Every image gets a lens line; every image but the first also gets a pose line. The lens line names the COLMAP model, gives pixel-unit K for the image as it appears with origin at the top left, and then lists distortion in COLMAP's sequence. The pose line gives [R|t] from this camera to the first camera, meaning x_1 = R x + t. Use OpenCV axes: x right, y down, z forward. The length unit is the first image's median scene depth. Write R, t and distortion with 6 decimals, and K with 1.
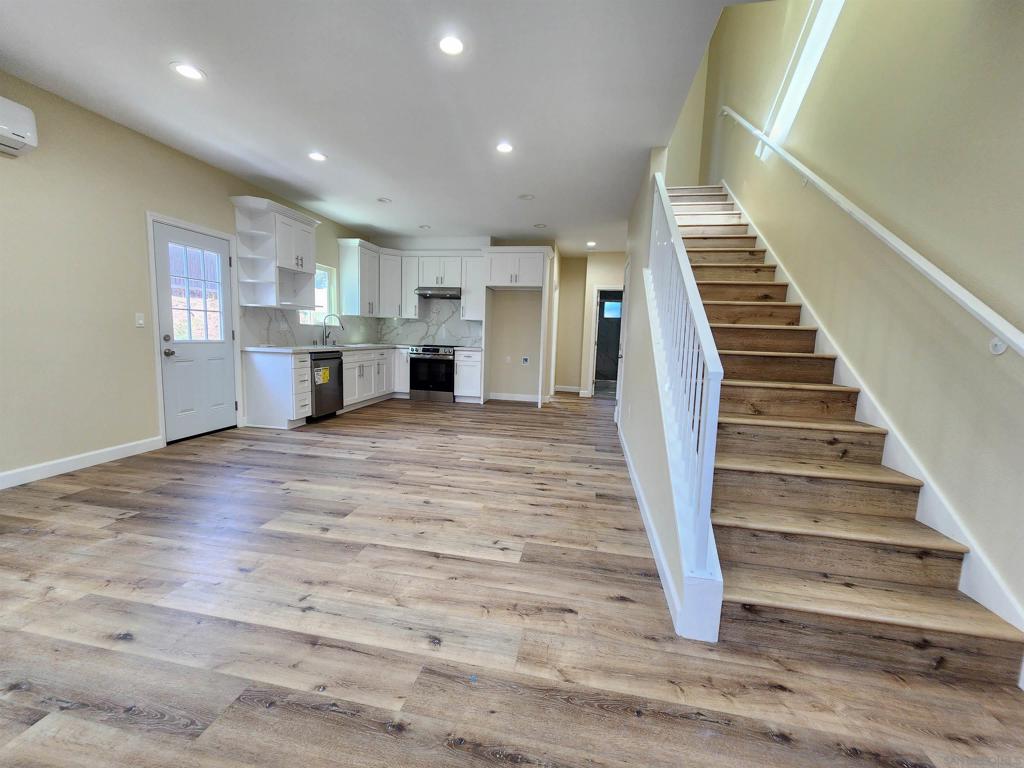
lens RADIAL K [[419.7, 0, 508.0], [0, 419.7, 383.0], [0, 0, 1]] dist [0.000803, -0.000179]
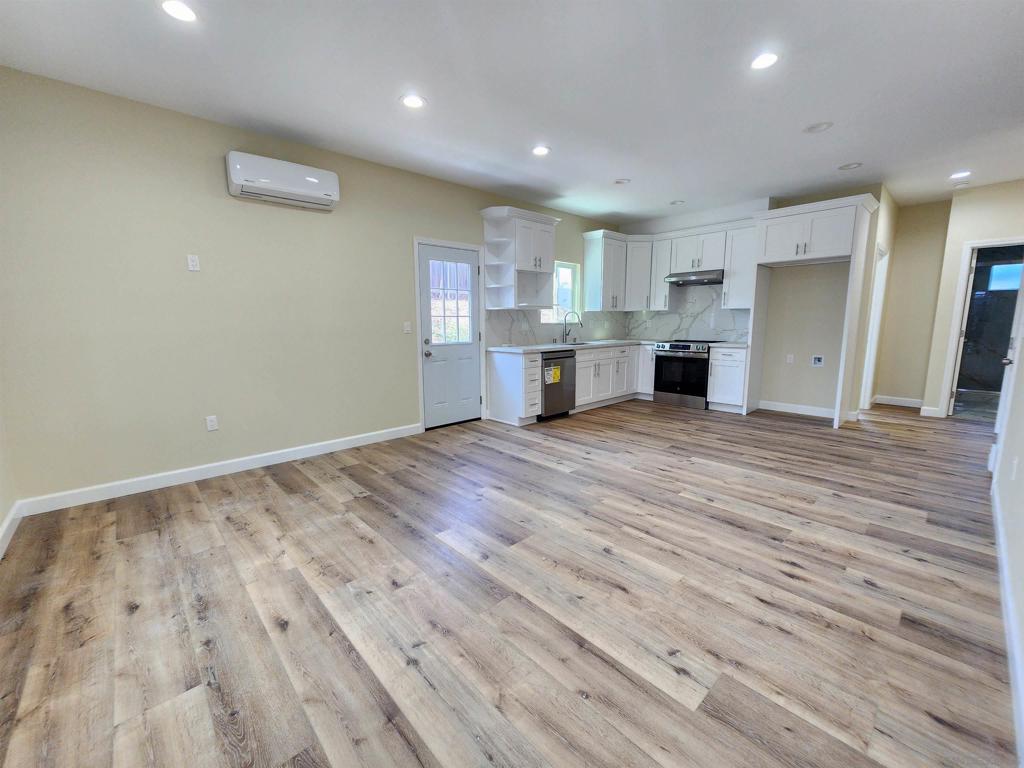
lens RADIAL K [[419.7, 0, 508.0], [0, 419.7, 383.0], [0, 0, 1]] dist [0.000803, -0.000179]
pose [[0.803567, 0.050062, -0.593105, 0.071749], [-0.035328, 0.998711, 0.036434, -0.036386], [0.594164, -0.008324, 0.804300, 0.158845]]
